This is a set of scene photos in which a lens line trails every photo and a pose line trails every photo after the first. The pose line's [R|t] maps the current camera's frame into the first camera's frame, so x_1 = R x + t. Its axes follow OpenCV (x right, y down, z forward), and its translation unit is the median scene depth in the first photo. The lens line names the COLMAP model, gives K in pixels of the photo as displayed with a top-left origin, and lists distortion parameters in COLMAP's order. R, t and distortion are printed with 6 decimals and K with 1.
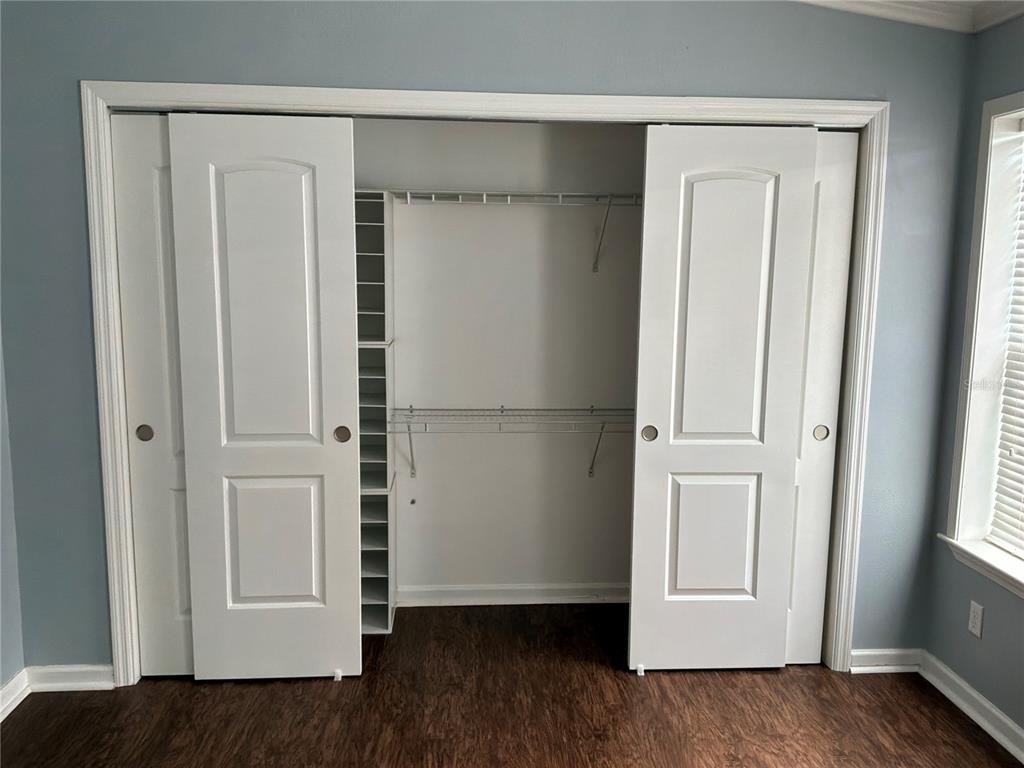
lens RADIAL K [[840.7, 0, 512.0], [0, 840.7, 384.0], [0, 0, 1]] dist [0.118837, -0.237653]
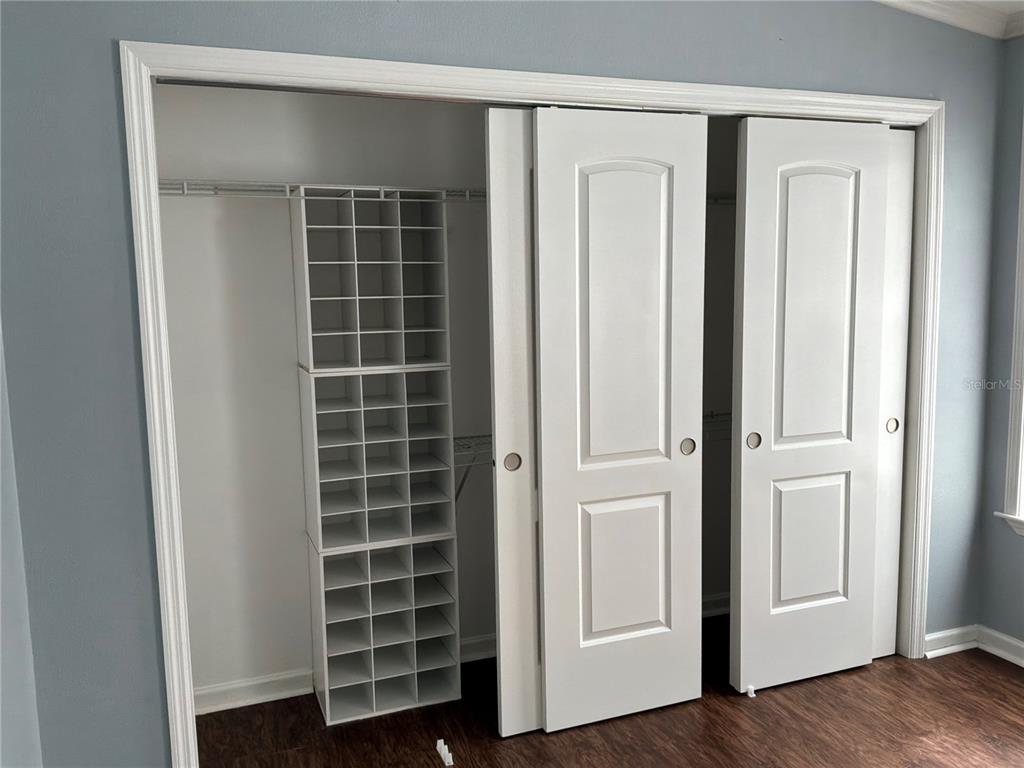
lens RADIAL K [[850.8, 0, 512.0], [0, 850.8, 384.0], [0, 0, 1]] dist [0.038428, -0.069366]
pose [[0.954587, -0.068231, 0.290013, -0.365659], [0.075060, 0.997101, -0.012476, -0.013537], [-0.288321, 0.033678, 0.956942, 0.158405]]
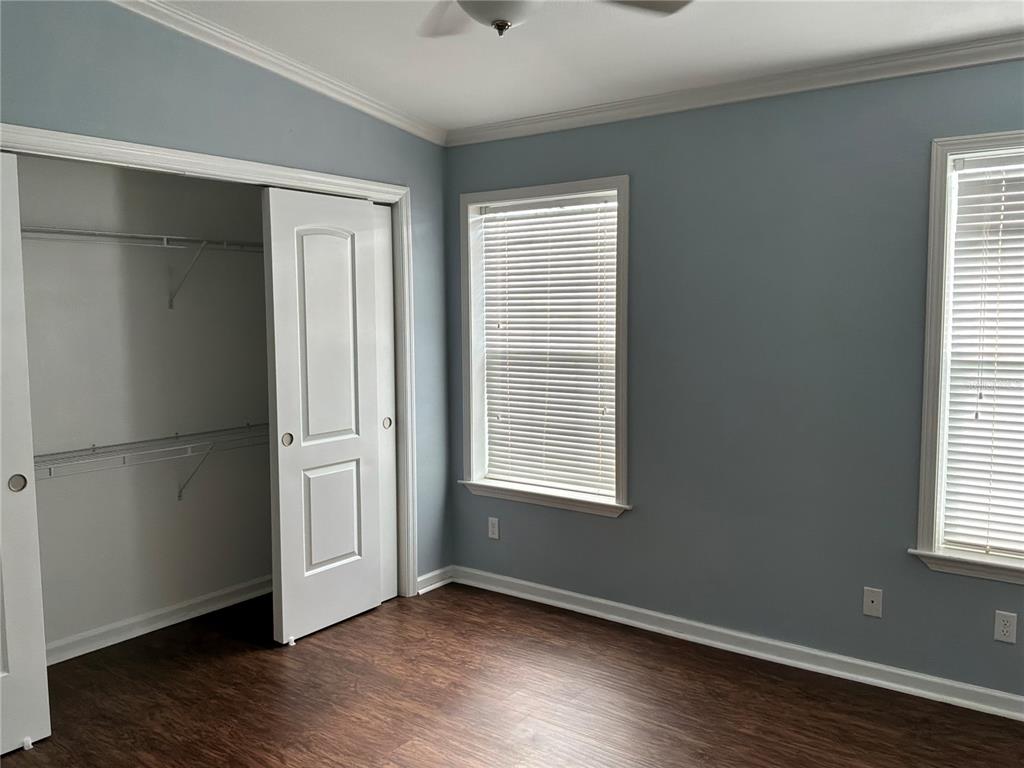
lens RADIAL K [[840.7, 0, 512.0], [0, 840.7, 384.0], [0, 0, 1]] dist [0.118837, -0.237653]
pose [[0.649529, -0.086270, 0.755427, -0.528977], [0.124412, 0.992210, 0.006340, 0.011948], [-0.750089, 0.089866, 0.655203, -0.039918]]
